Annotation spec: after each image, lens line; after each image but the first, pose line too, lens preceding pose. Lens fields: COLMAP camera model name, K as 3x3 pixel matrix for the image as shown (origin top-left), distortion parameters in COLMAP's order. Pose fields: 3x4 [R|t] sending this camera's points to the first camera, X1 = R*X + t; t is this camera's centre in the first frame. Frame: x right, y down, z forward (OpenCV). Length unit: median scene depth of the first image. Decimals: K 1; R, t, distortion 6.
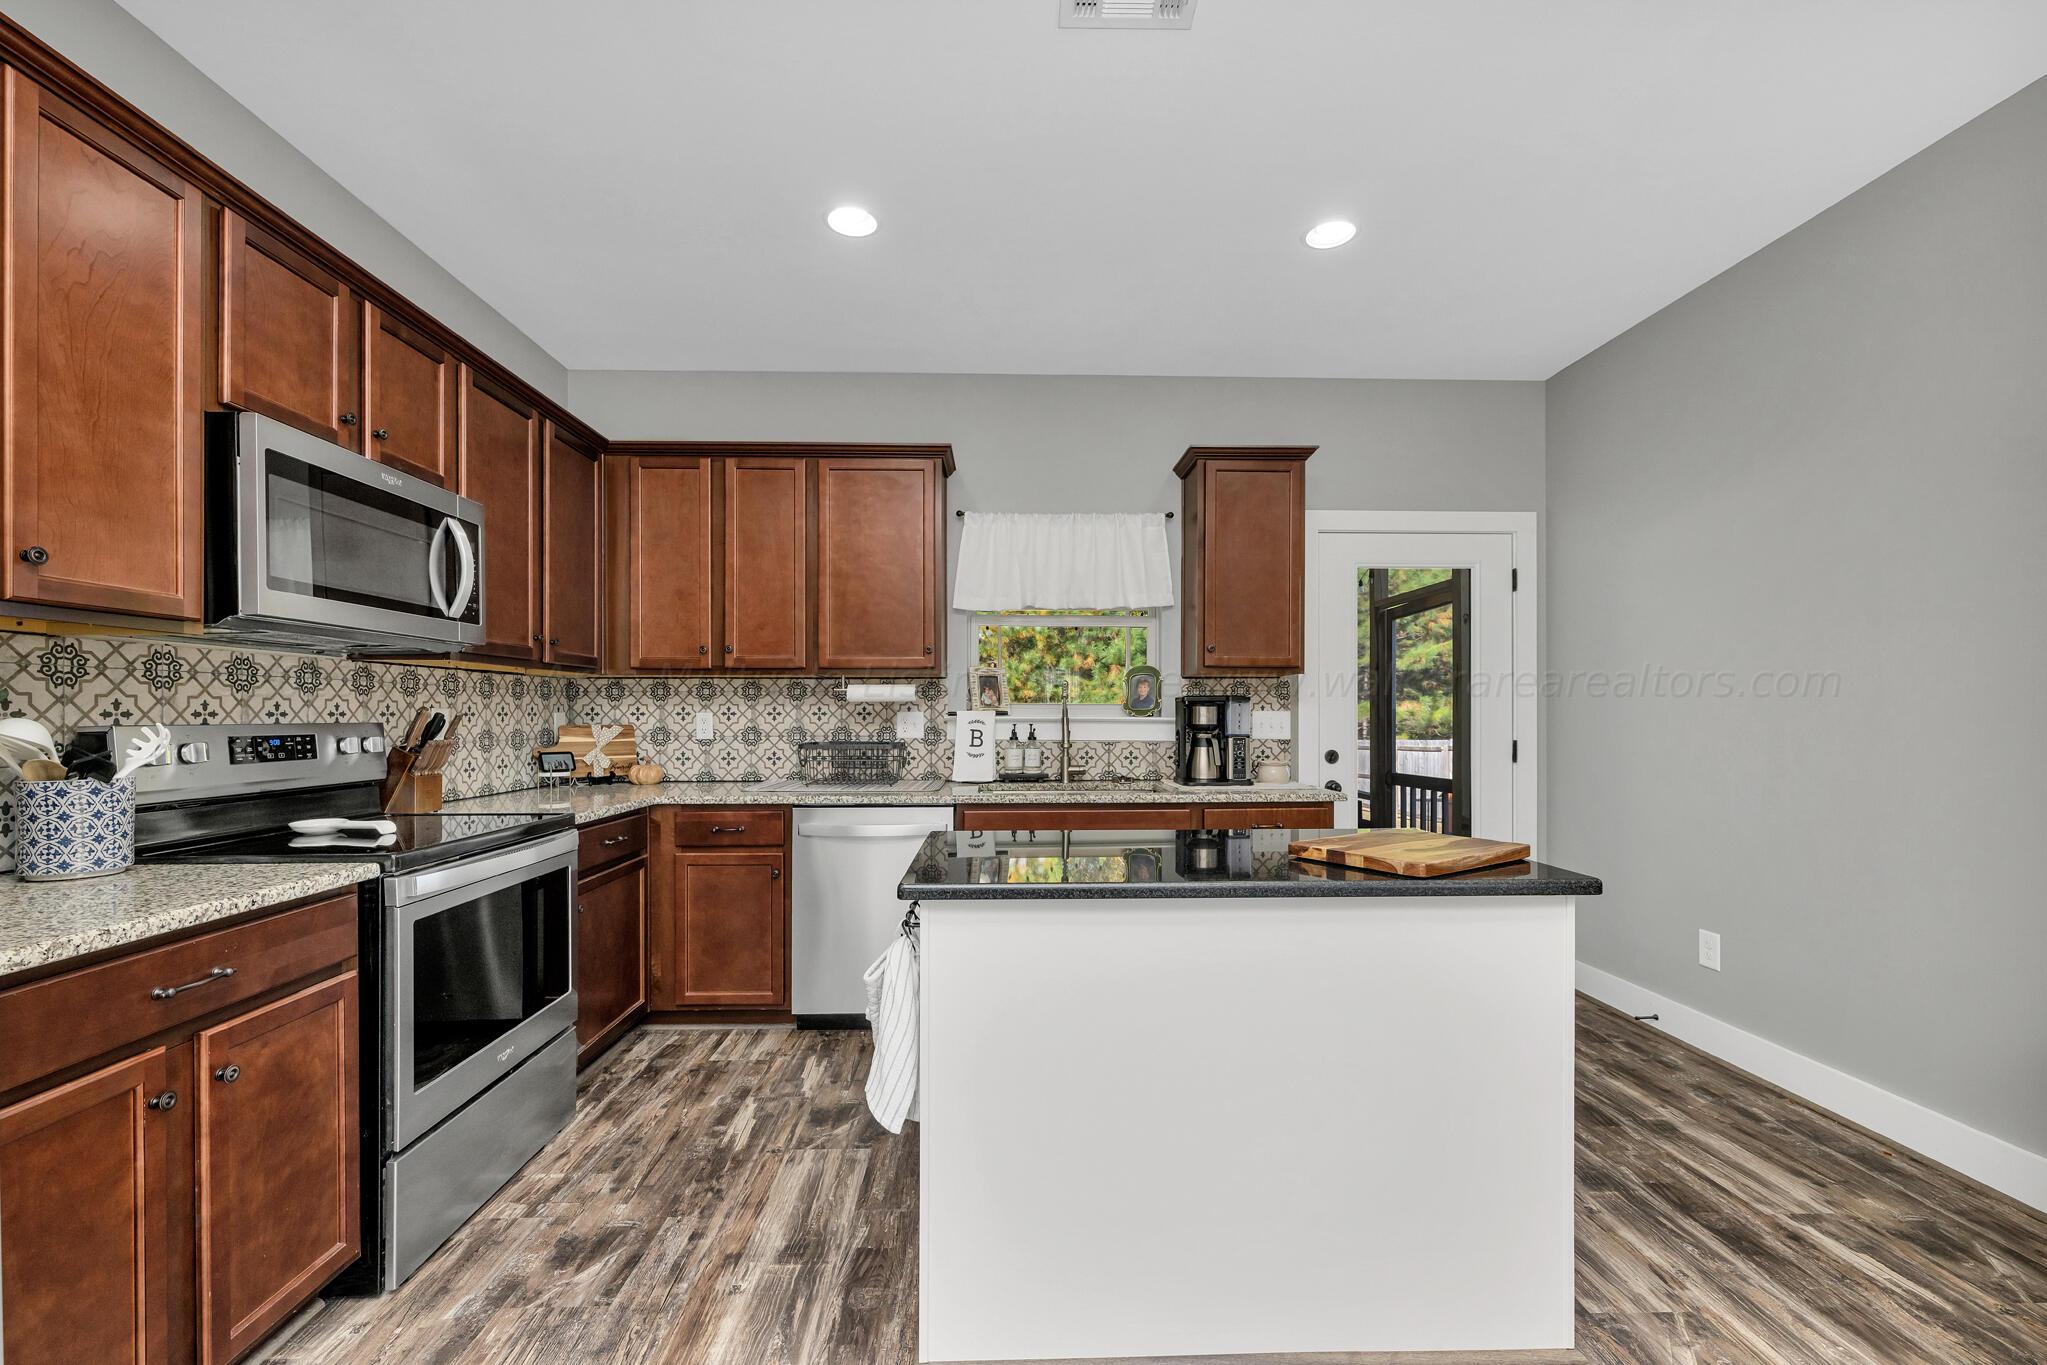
lens RADIAL K [[829.9, 0, 1017.0], [0, 829.9, 713.9], [0, 0, 1]] dist [0.000329, -0.000016]
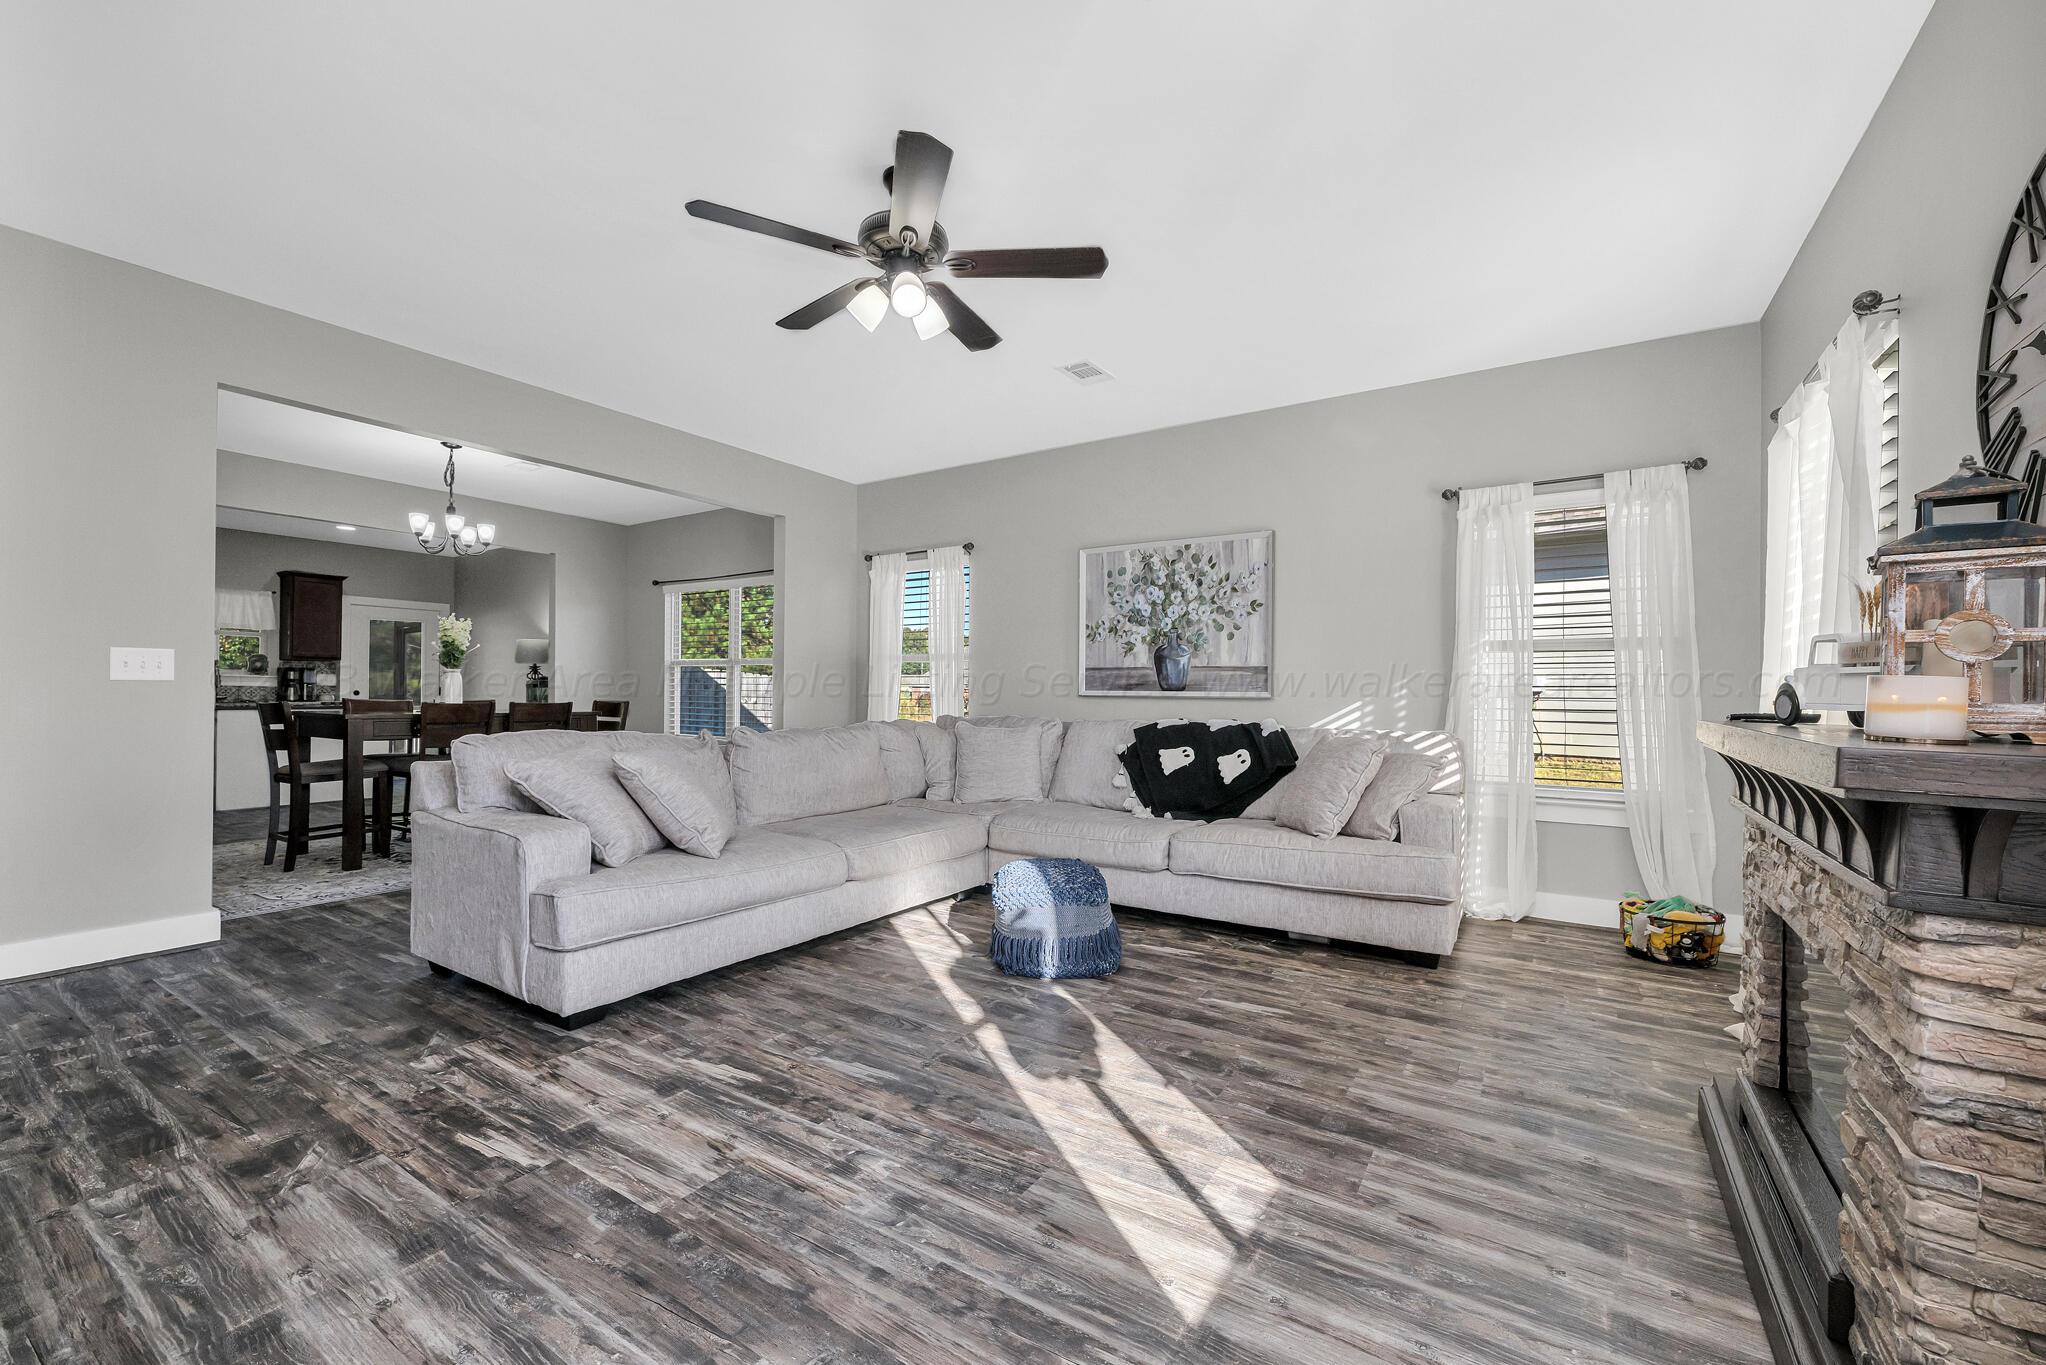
lens RADIAL K [[813.1, 0, 1023.0], [0, 813.1, 682.5], [0, 0, 1]] dist [0.000302, 0.000045]
pose [[0.562021, 0.017054, 0.826947, -0.677768], [-0.008400, 0.999854, -0.014911, 0.049339], [-0.827081, 0.001434, 0.562081, -2.649335]]
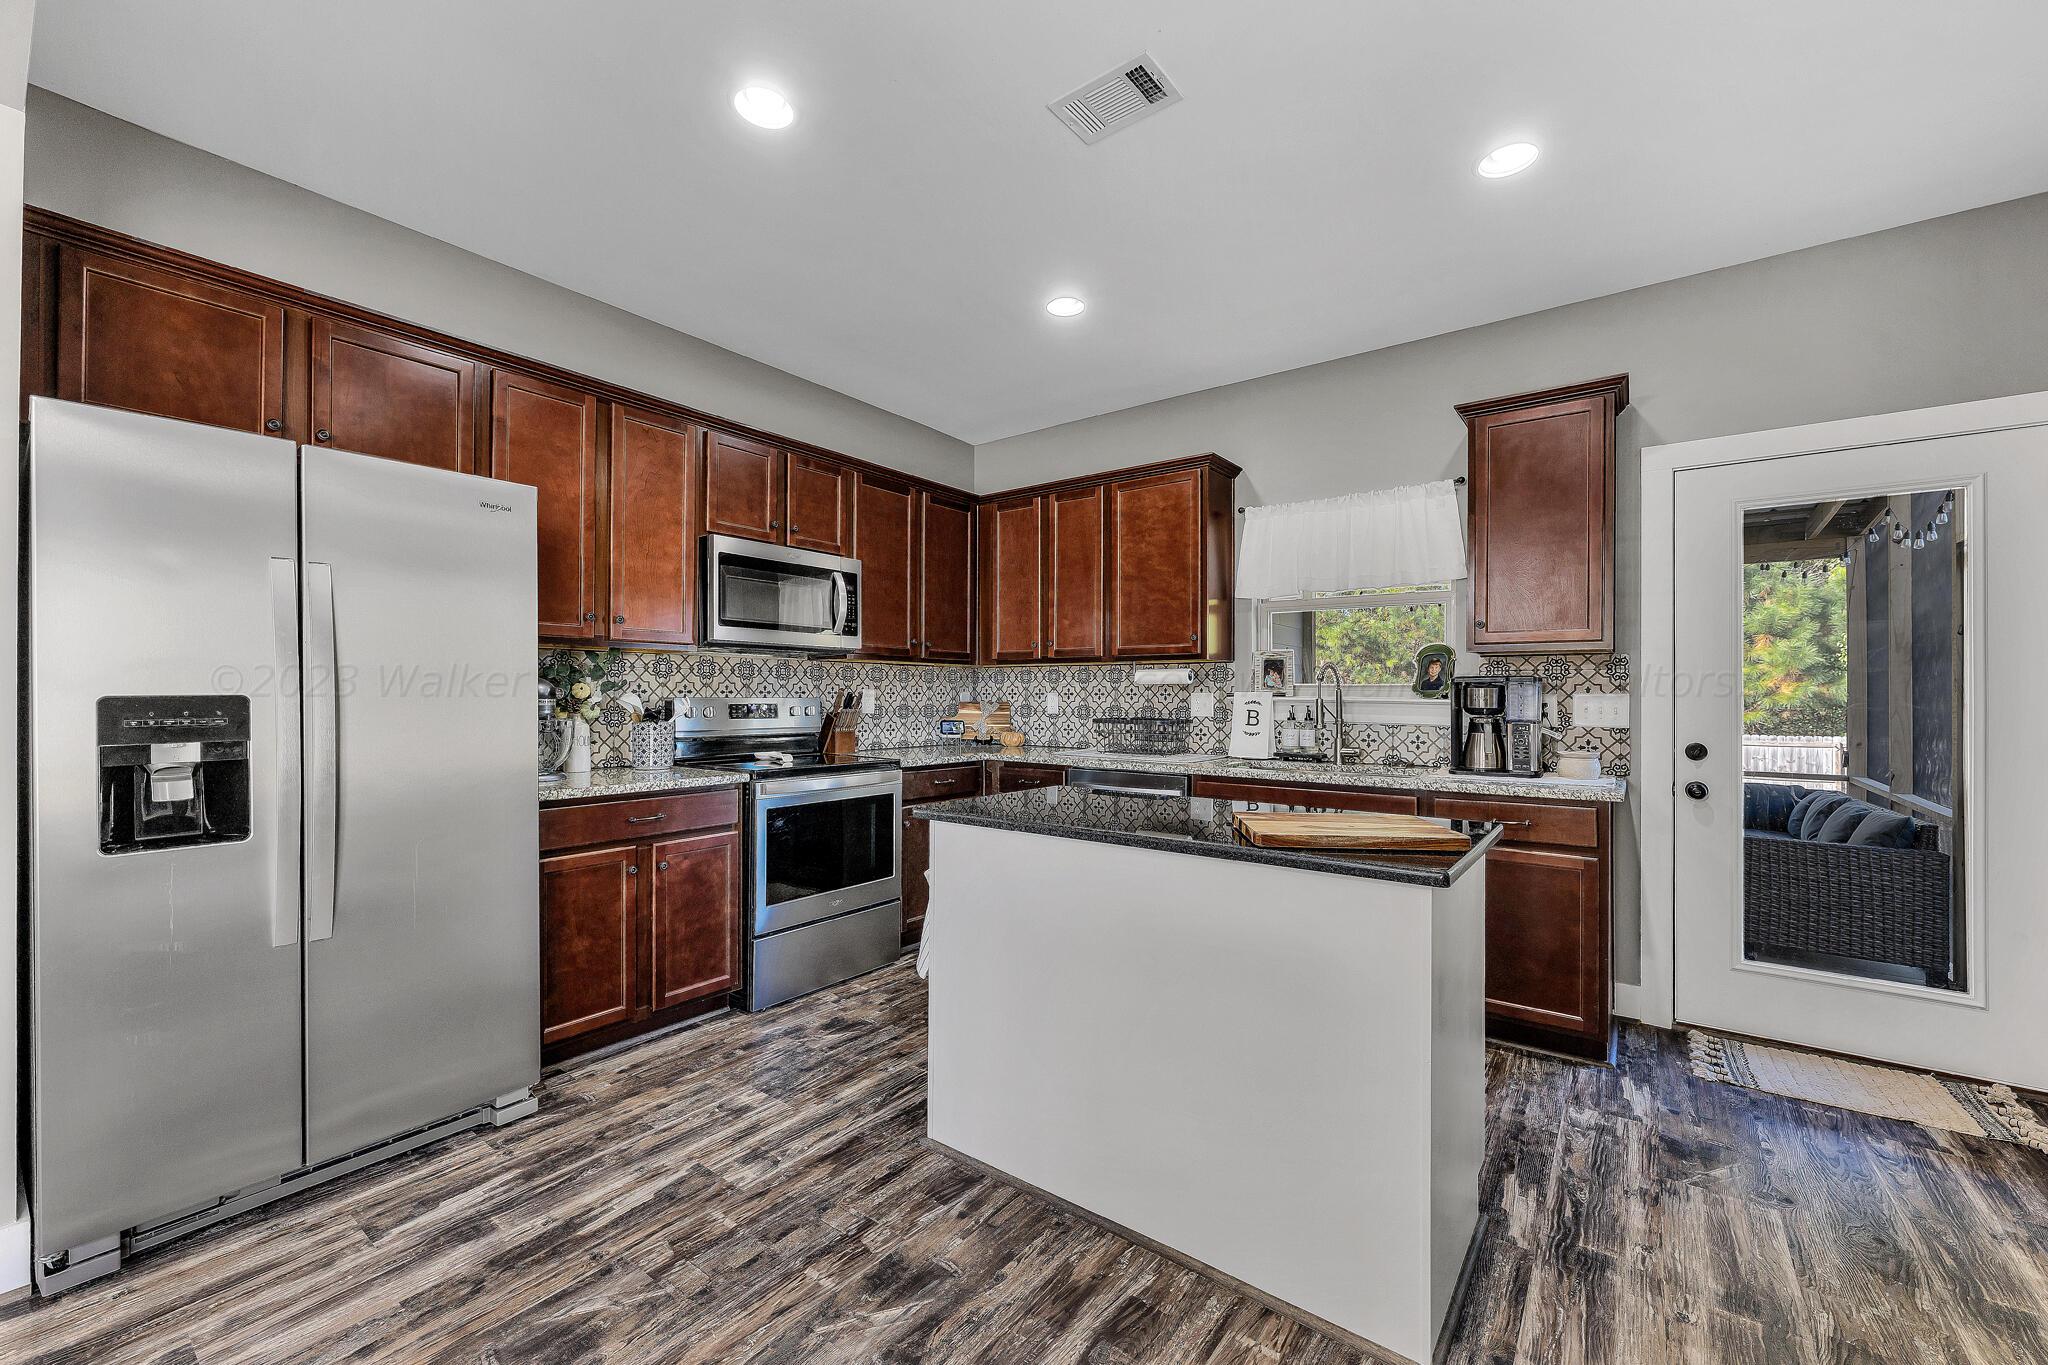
lens RADIAL K [[813.0, 0, 1022.5], [0, 813.0, 691.1], [0, 0, 1]] dist [0.001479, 0.000038]
pose [[0.779833, 0.001933, -0.625984, 0.462169], [-0.005813, 0.999974, -0.004154, 0.001081], [0.625960, 0.006878, 0.779825, -0.008216]]
